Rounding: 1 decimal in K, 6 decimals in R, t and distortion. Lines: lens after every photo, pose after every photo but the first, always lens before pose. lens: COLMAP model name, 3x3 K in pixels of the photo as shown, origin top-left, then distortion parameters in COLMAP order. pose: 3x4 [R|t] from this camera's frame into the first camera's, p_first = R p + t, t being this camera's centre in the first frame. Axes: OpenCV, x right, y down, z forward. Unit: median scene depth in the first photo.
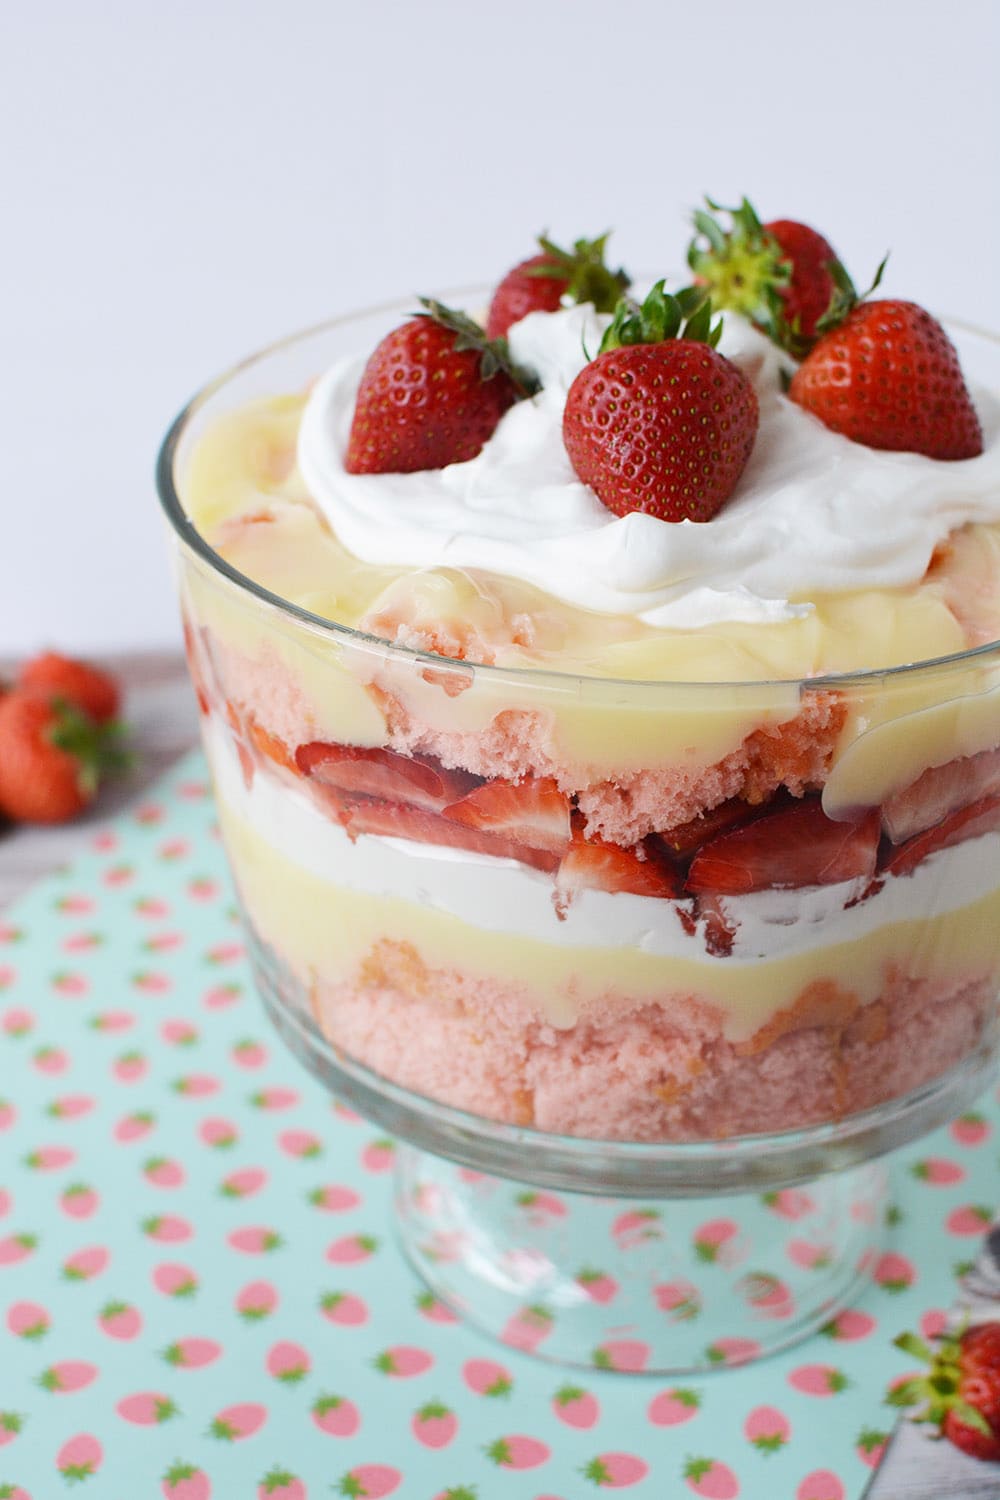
lens RADIAL K [[2267.2, 0, 501.7], [0, 2267.2, 720.3], [0, 0, 1]] dist [-0.045889, -0.030181]
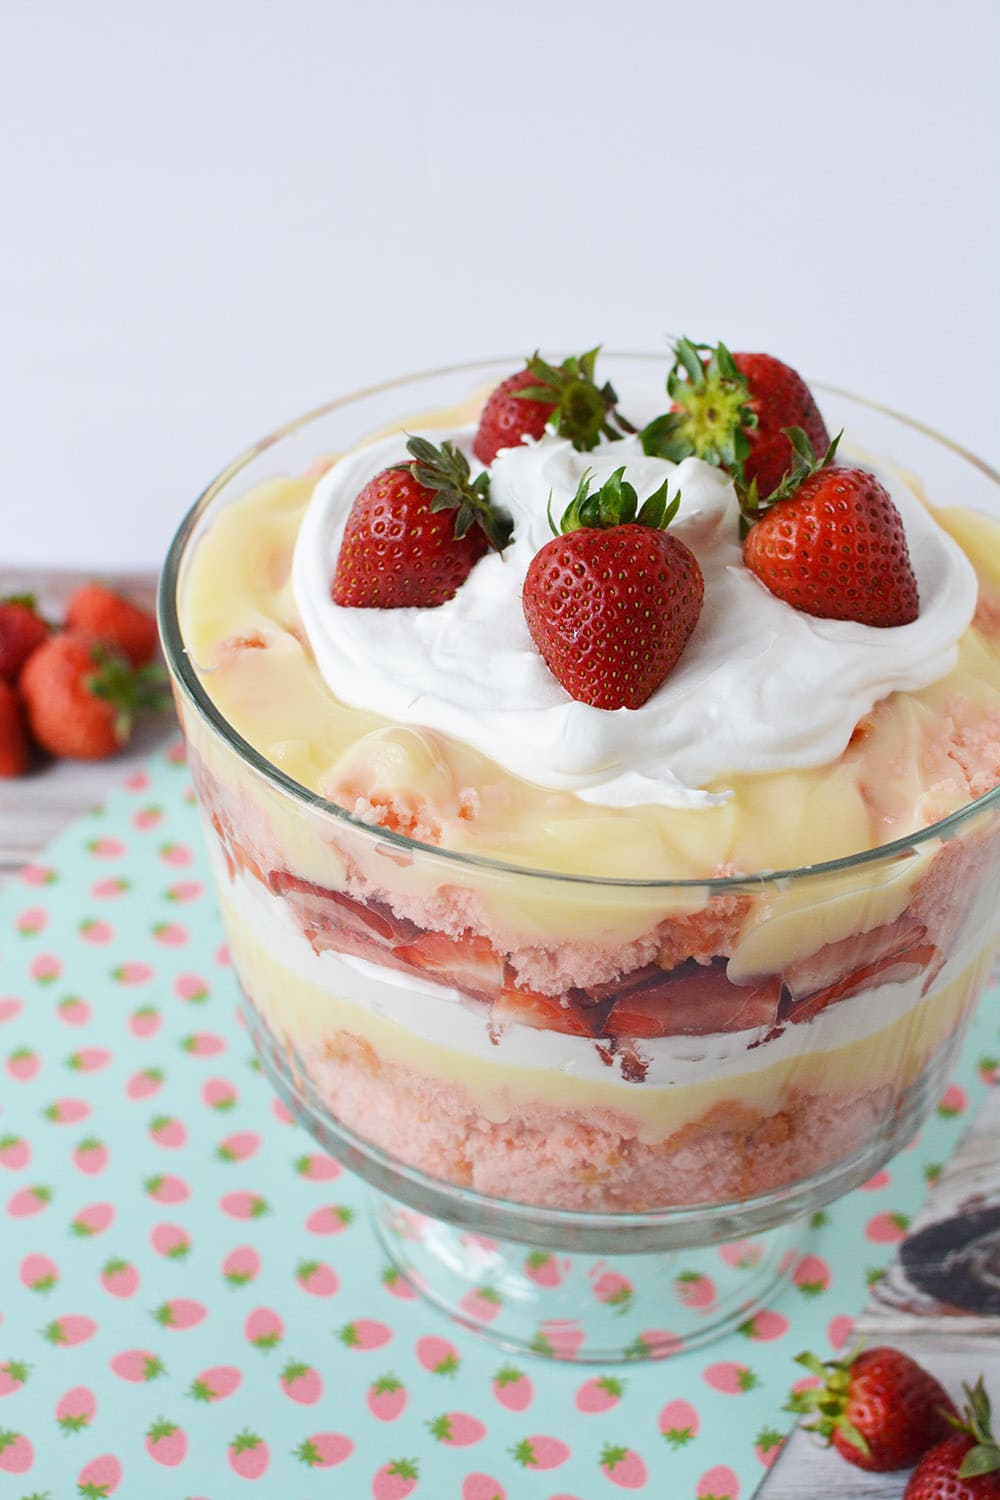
lens RADIAL K [[2267.2, 0, 501.7], [0, 2267.2, 720.3], [0, 0, 1]] dist [-0.045889, -0.030181]
pose [[0.997678, 0.056585, -0.037915, 0.059805], [-0.050819, 0.989014, 0.138812, -0.215795], [0.045353, -0.136563, 0.989593, -0.089269]]
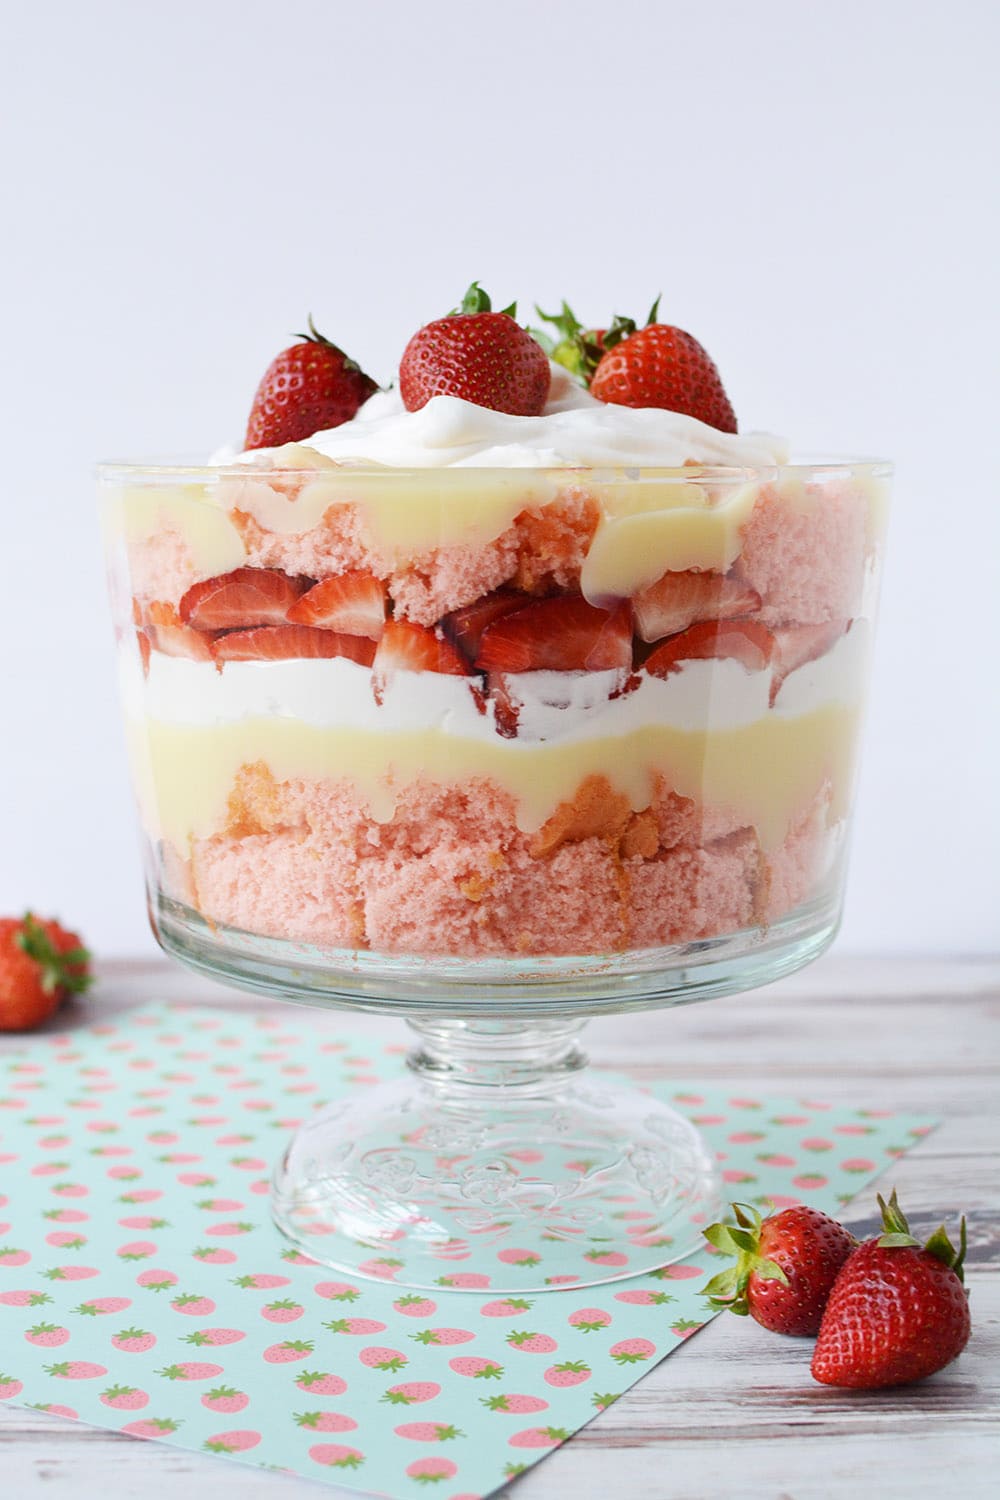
lens RADIAL K [[2225.3, 0, 411.9], [0, 2225.3, 750.1], [0, 0, 1]] dist [0.133636, -0.002396]
pose [[0.997398, 0.006381, -0.071811, 0.124653], [-0.032854, 0.926869, -0.373945, 0.535452], [0.064174, 0.375331, 0.924667, -0.110391]]
